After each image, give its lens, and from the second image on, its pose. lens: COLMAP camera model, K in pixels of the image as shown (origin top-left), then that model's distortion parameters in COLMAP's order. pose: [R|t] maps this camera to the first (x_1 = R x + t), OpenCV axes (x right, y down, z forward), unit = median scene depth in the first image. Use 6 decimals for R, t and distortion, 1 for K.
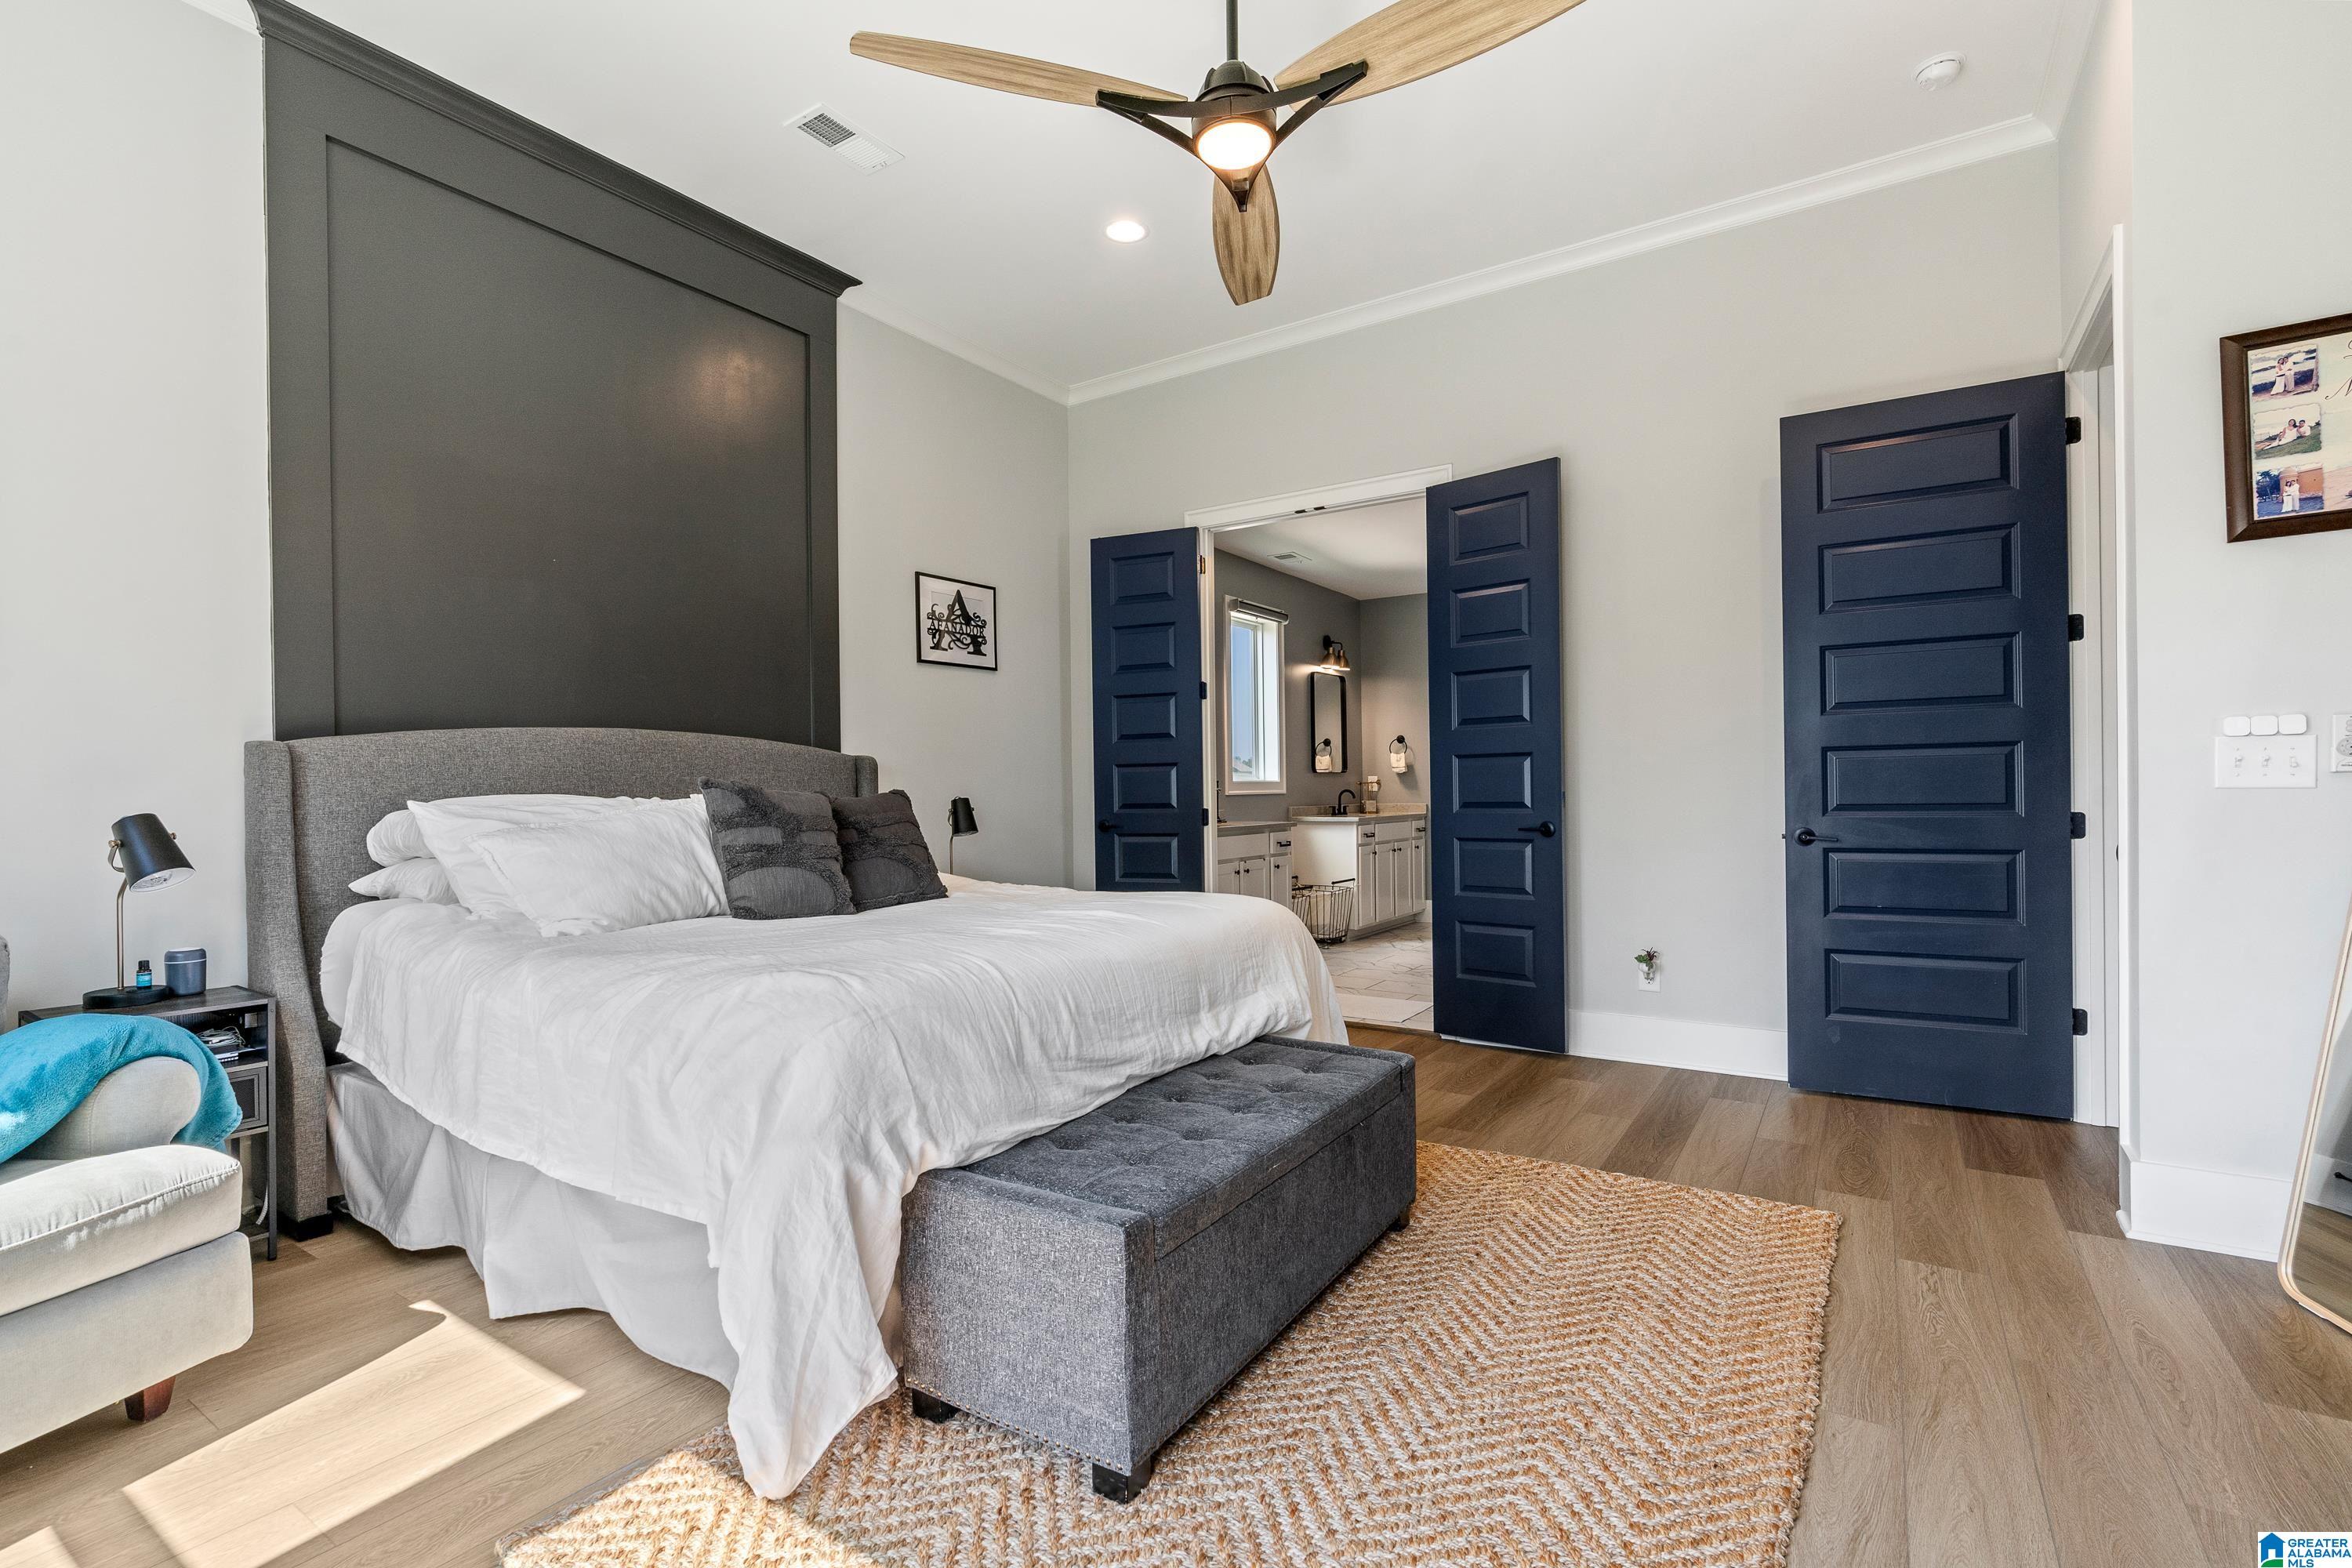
lens RADIAL K [[1075.8, 0, 1160.8], [0, 1075.8, 789.6], [0, 0, 1]] dist [-0.004124, -0.000448]
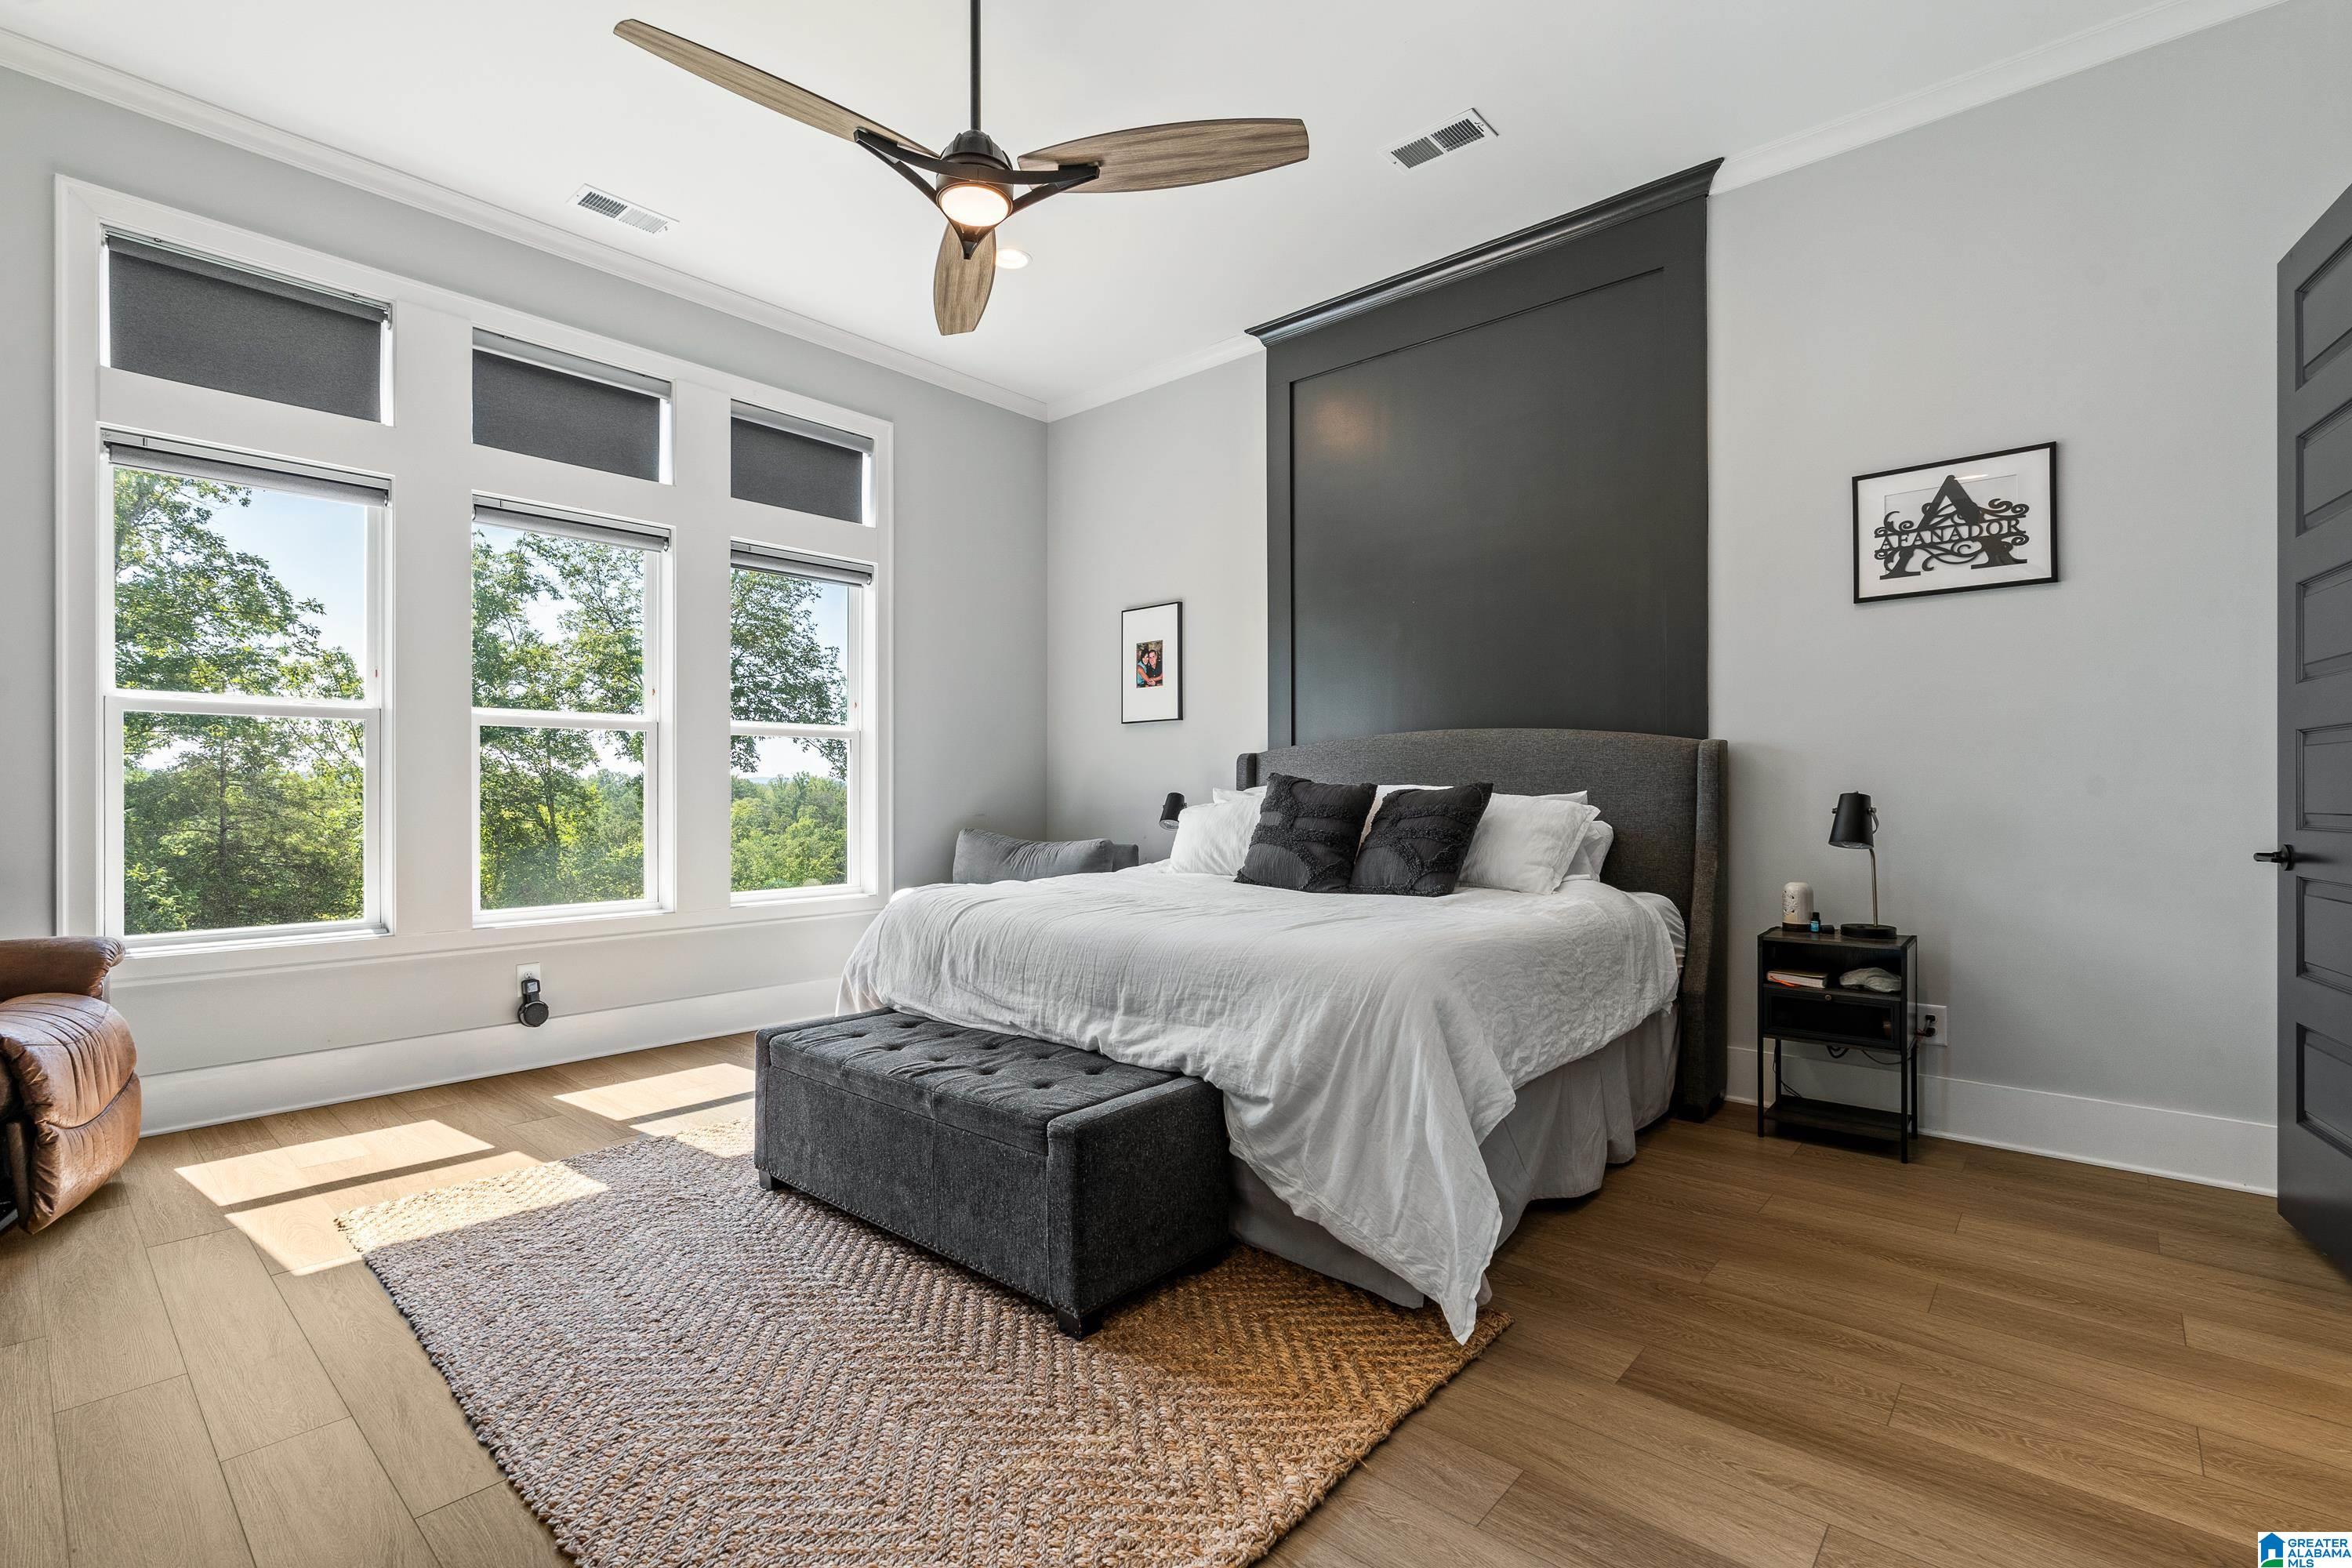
lens RADIAL K [[1075.8, 0, 1161.2], [0, 1075.8, 785.3], [0, 0, 1]] dist [-0.004124, -0.000448]
pose [[-0.141223, 0.007788, -0.989947, 0.535676], [0.001325, 0.999970, 0.007678, -0.003418], [0.989977, -0.000227, -0.141229, 0.631892]]
